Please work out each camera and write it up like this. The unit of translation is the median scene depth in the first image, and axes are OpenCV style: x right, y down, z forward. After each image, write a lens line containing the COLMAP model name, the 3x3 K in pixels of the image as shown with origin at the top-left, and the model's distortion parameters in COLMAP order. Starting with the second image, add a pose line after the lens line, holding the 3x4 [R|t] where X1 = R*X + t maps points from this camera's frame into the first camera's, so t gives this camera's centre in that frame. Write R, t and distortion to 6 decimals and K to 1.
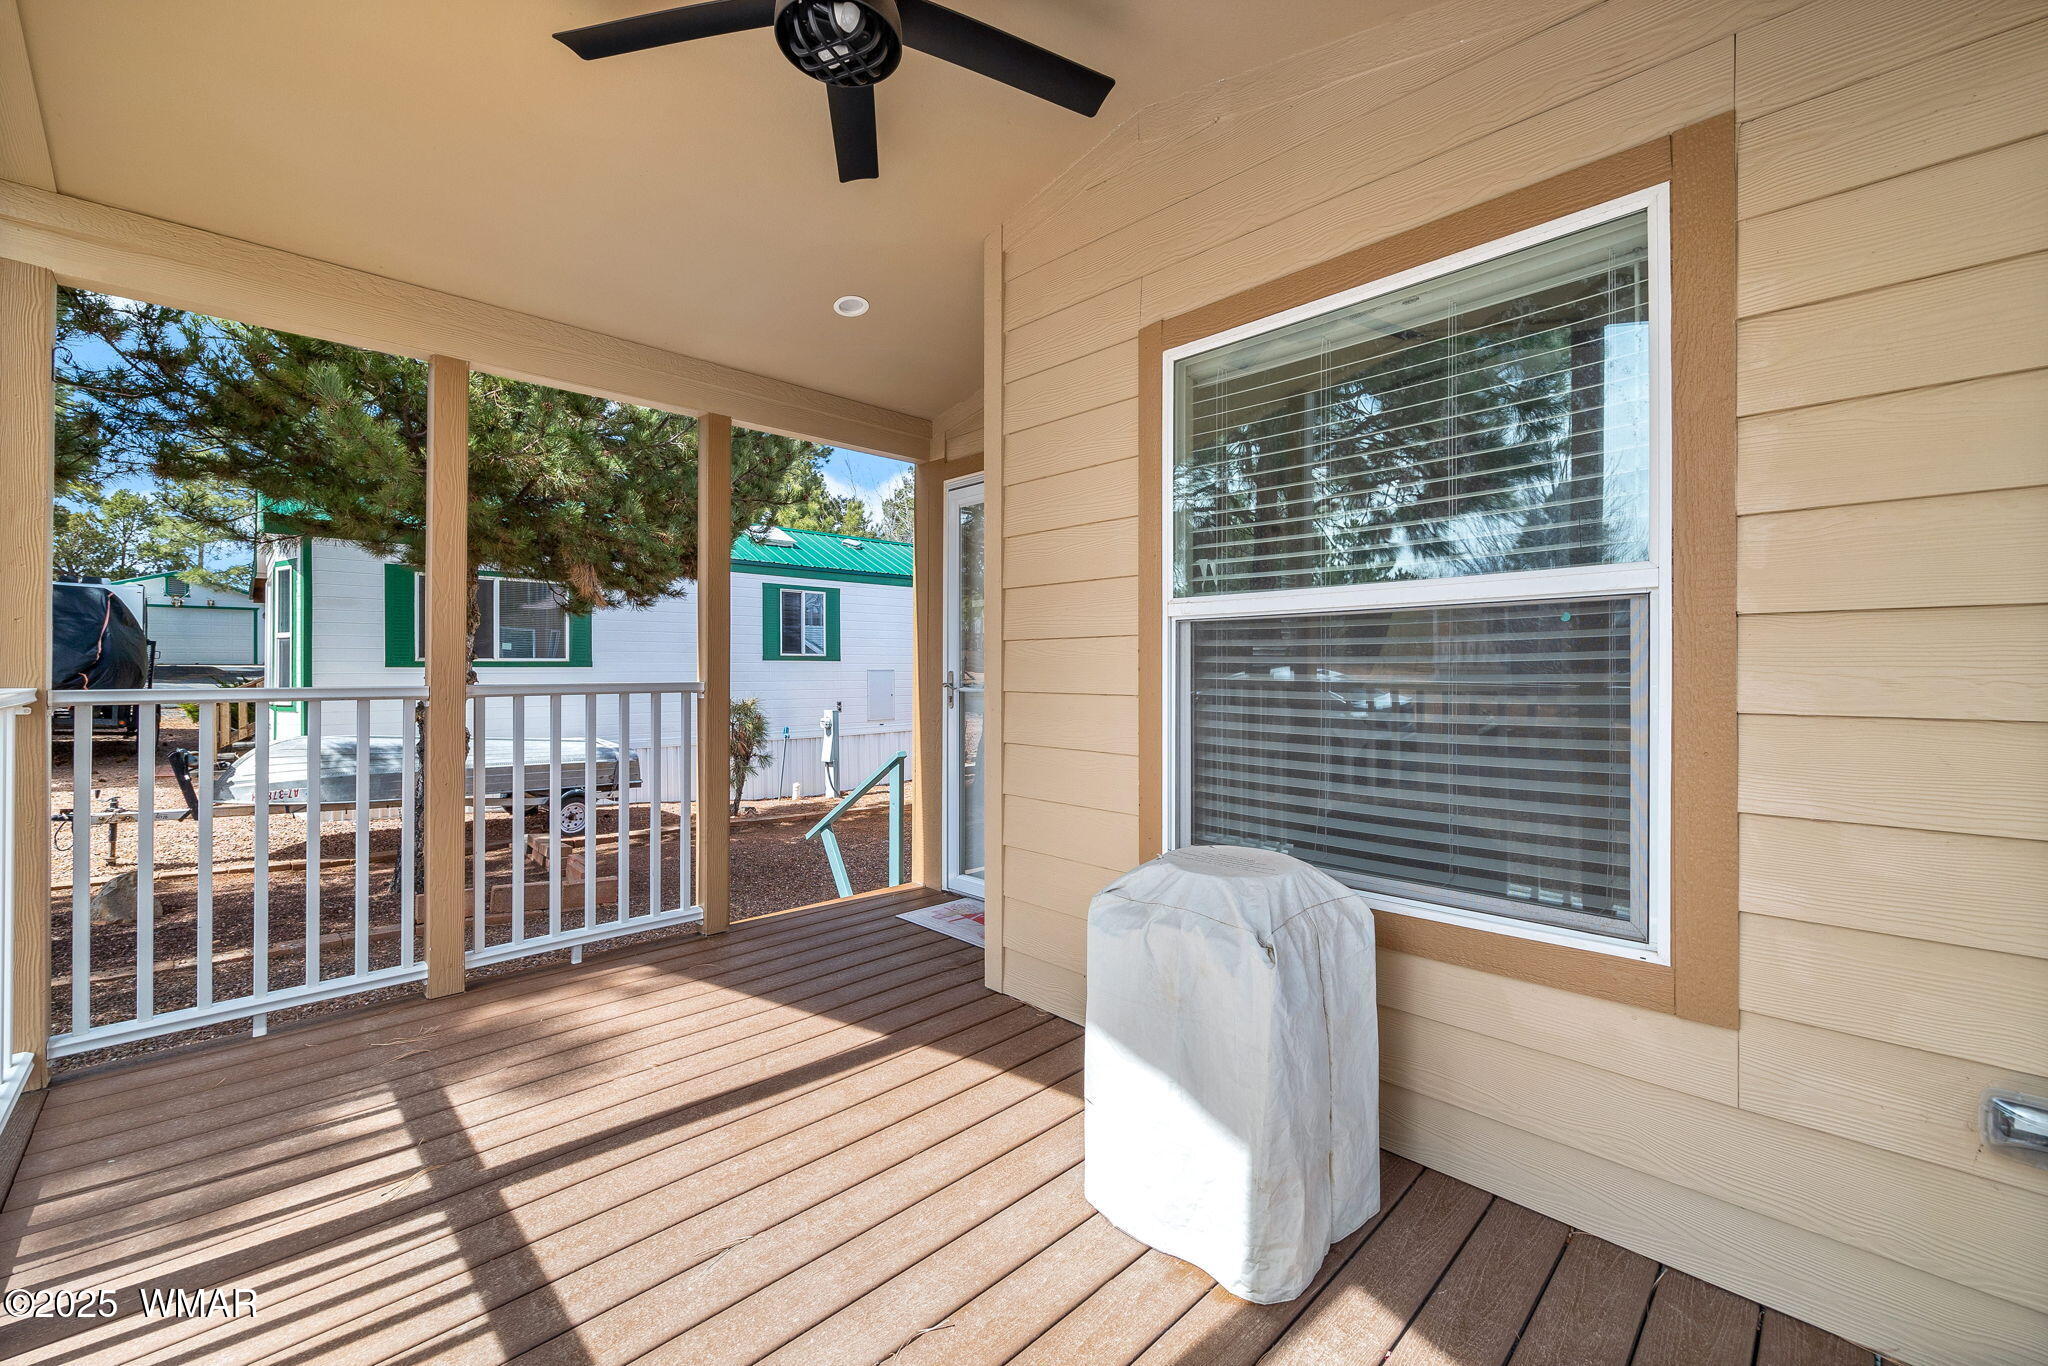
lens RADIAL K [[822.7, 0, 1024.0], [0, 822.7, 683.0], [0, 0, 1]] dist [-0.002022, -0.000089]
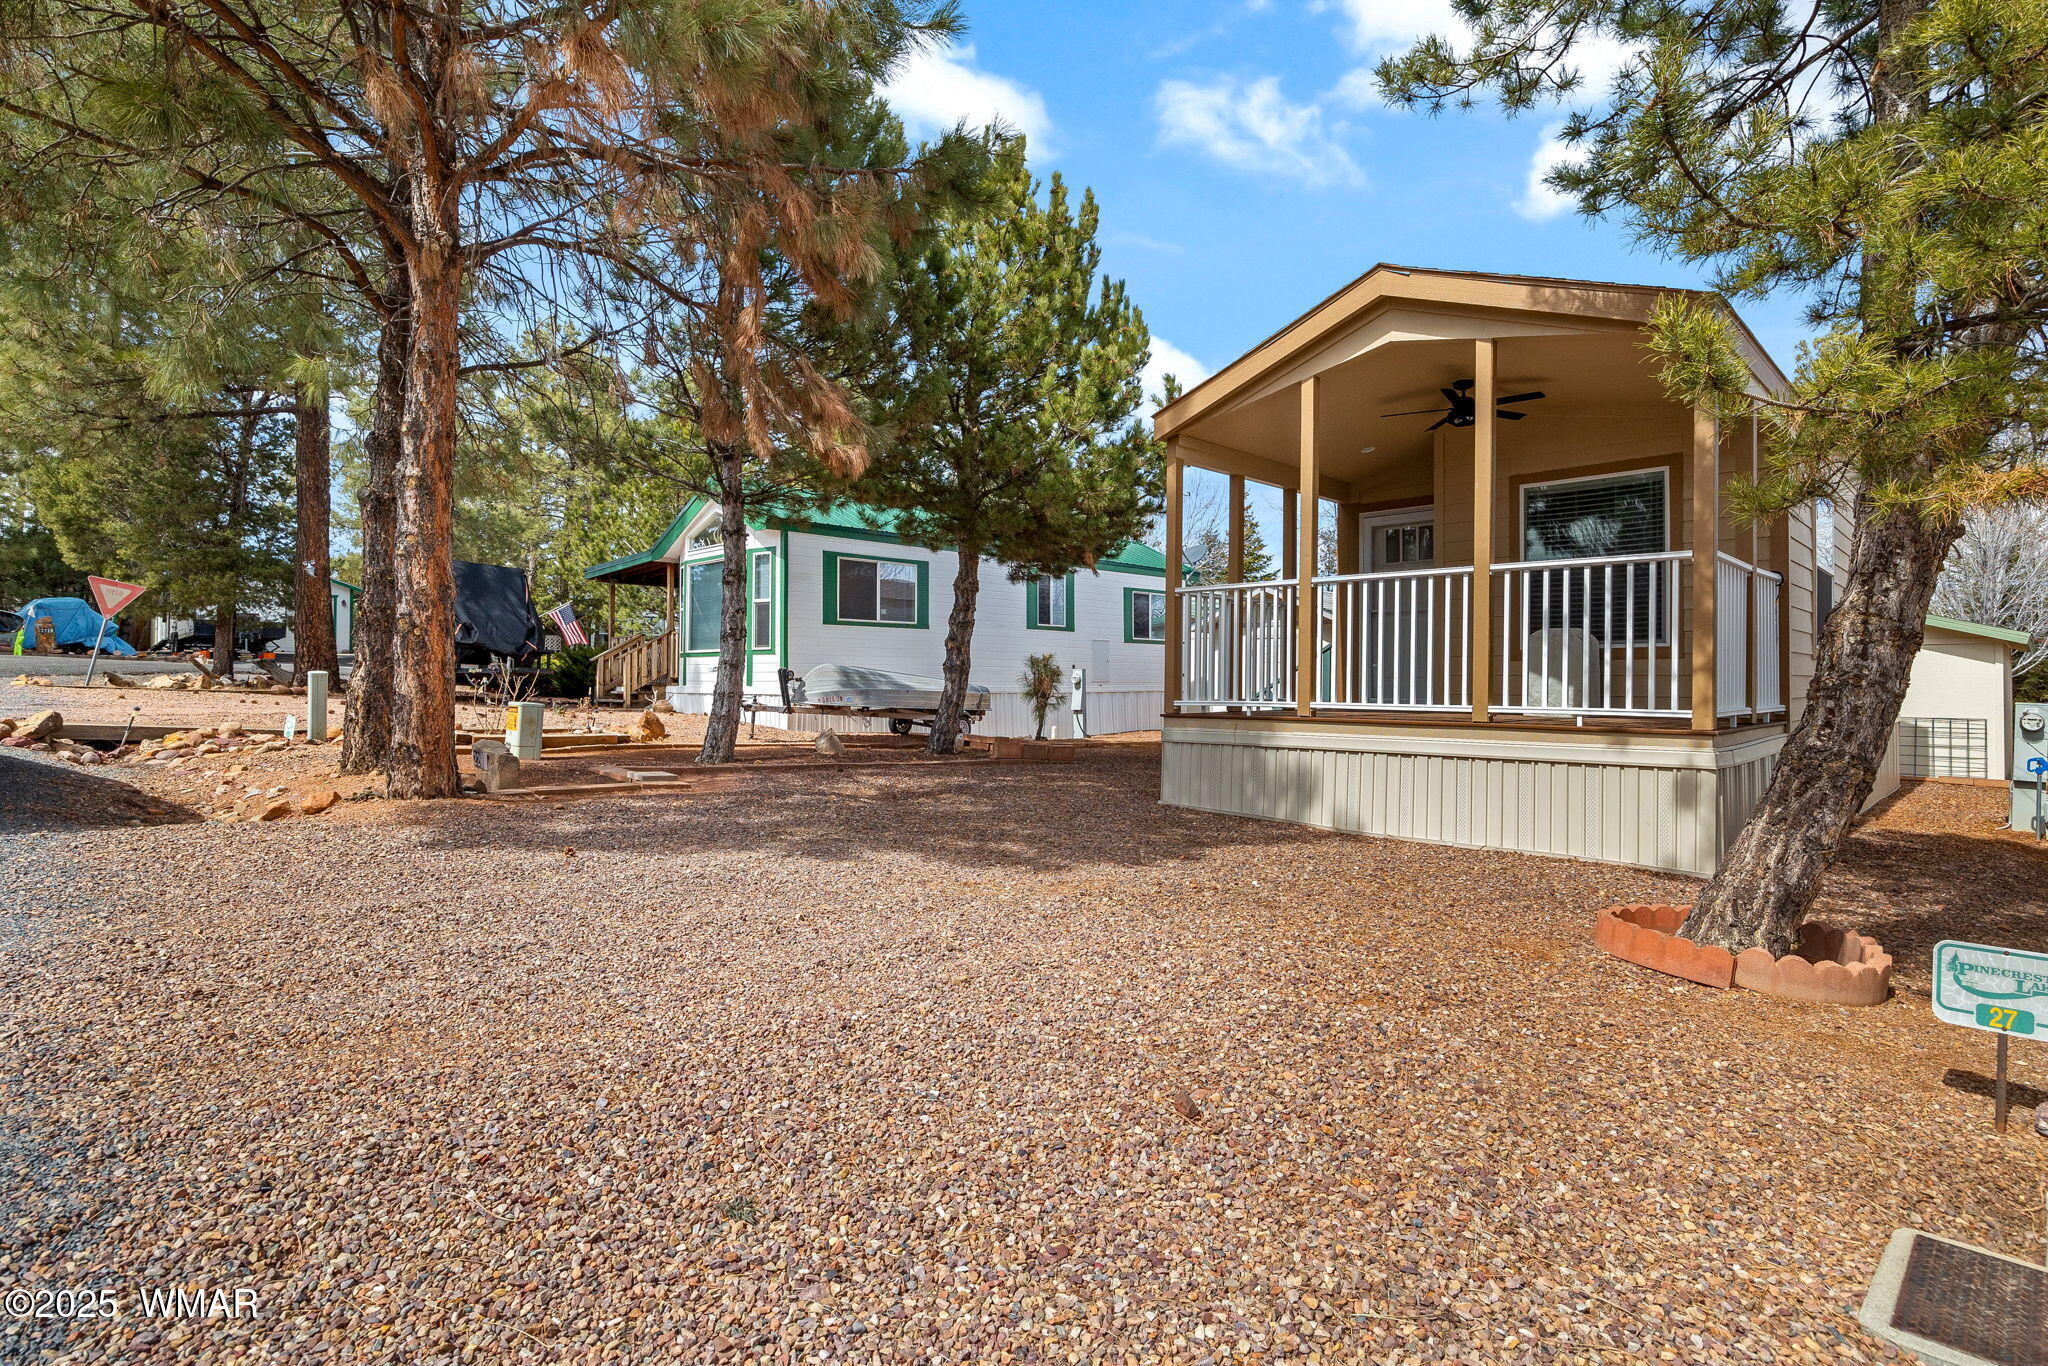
lens RADIAL K [[965.1, 0, 1017.9], [0, 965.1, 676.1], [0, 0, 1]] dist [-0.003778, -0.000396]
pose [[0.999900, 0.009969, -0.010073, -0.706281], [-0.010169, 0.999747, -0.020052, 0.166027], [0.009870, 0.020152, 0.999748, -1.076239]]
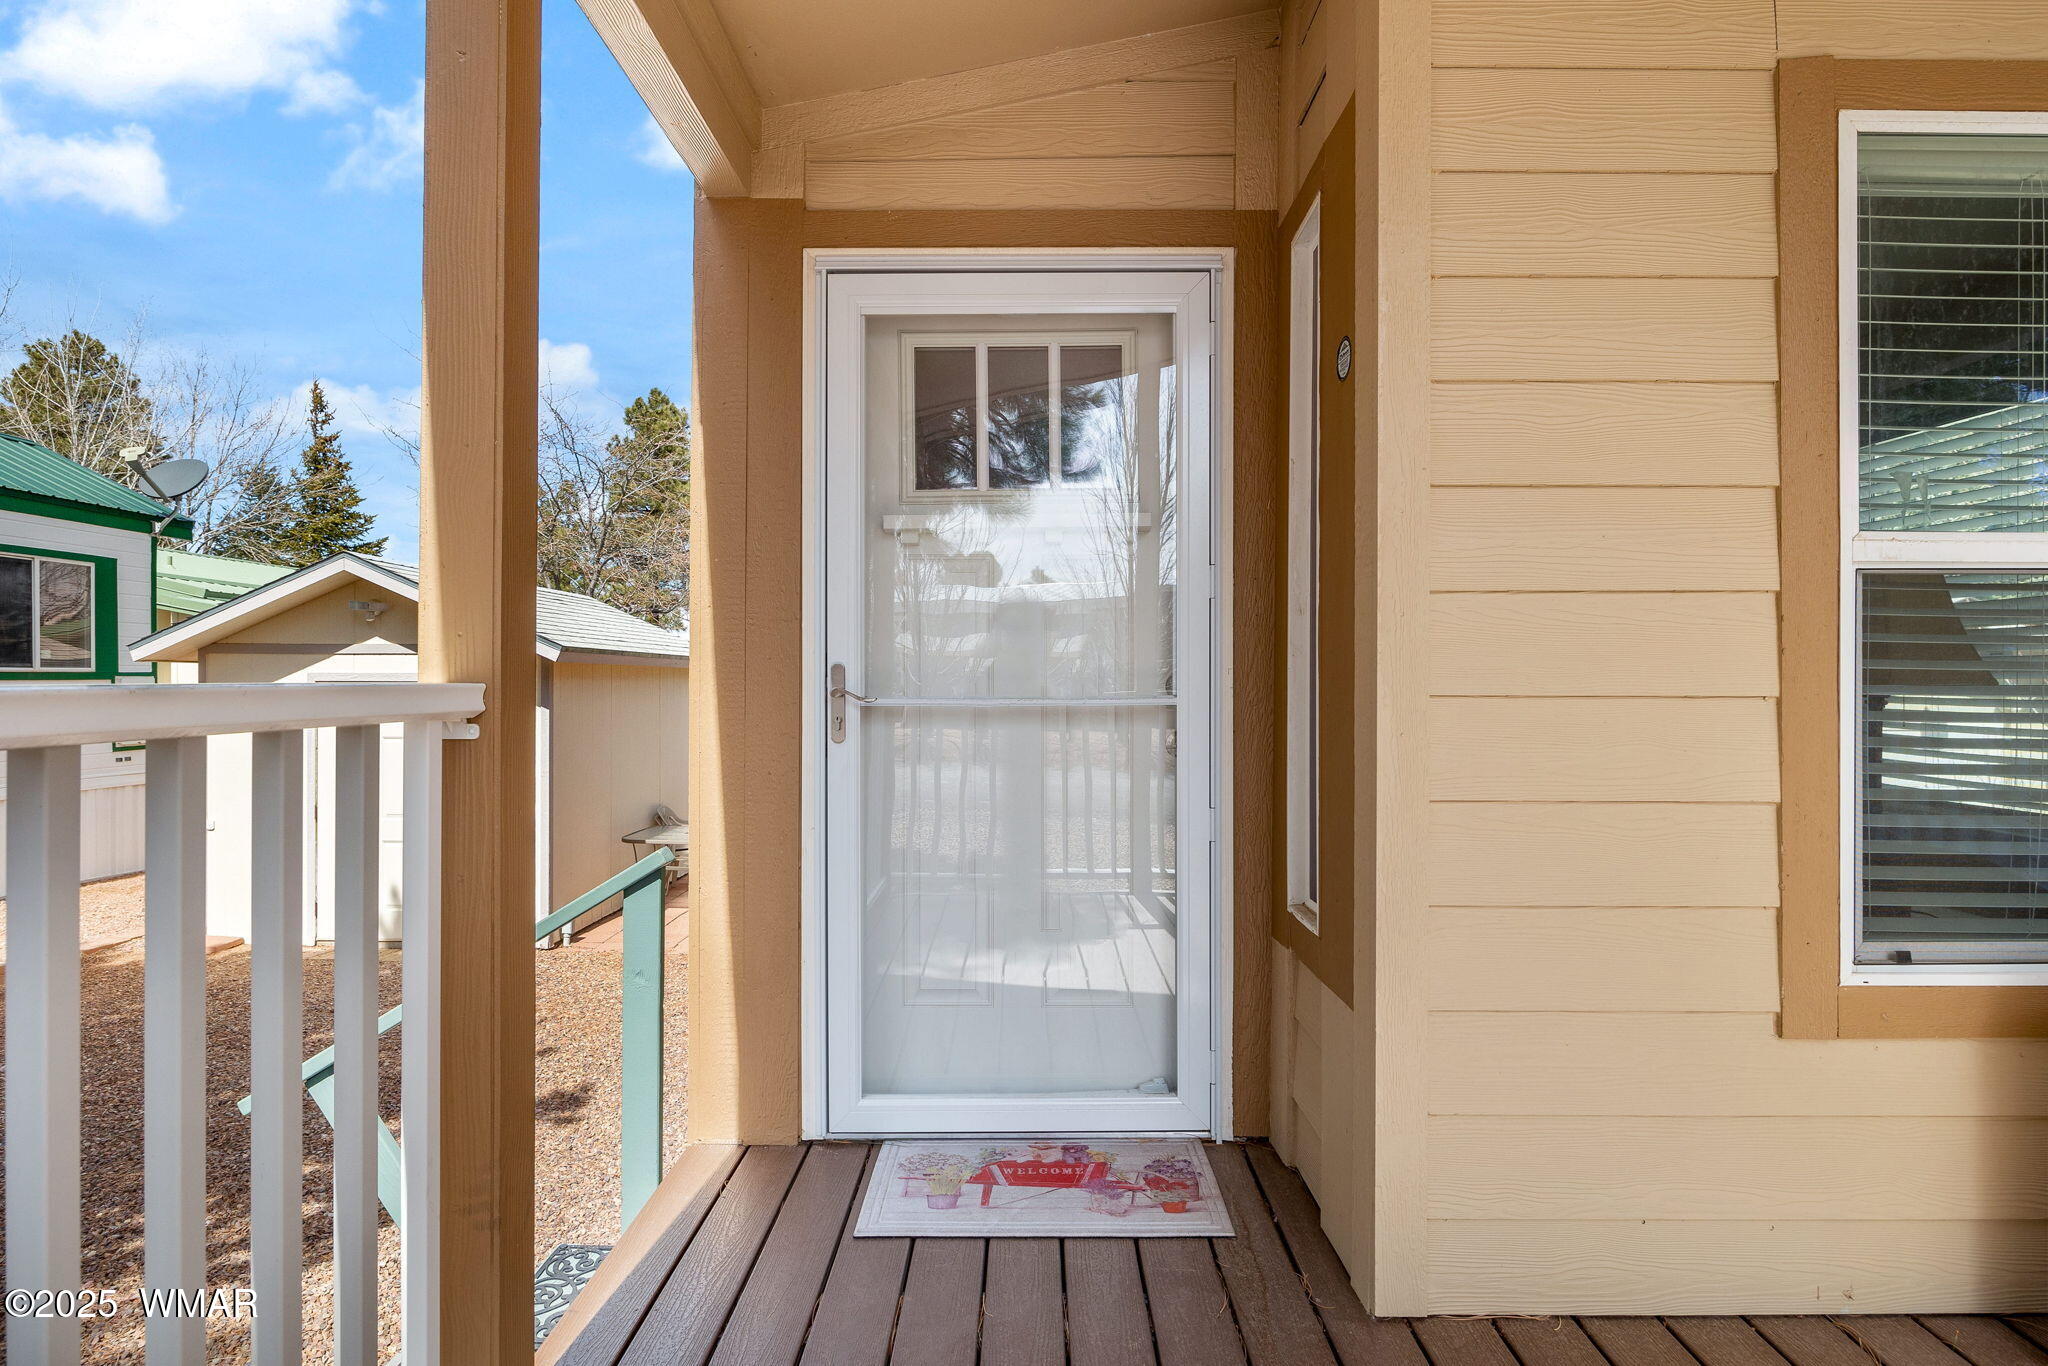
lens RADIAL K [[1064.6, 0, 1024.0], [0, 1064.6, 683.0], [0, 0, 1]] dist [-0.003356, -0.000474]
pose [[0.699963, 0.005642, 0.714157, -0.333930], [0.007171, 0.999863, -0.014928, 0.006365], [-0.714143, 0.015570, 0.699827, 0.381247]]
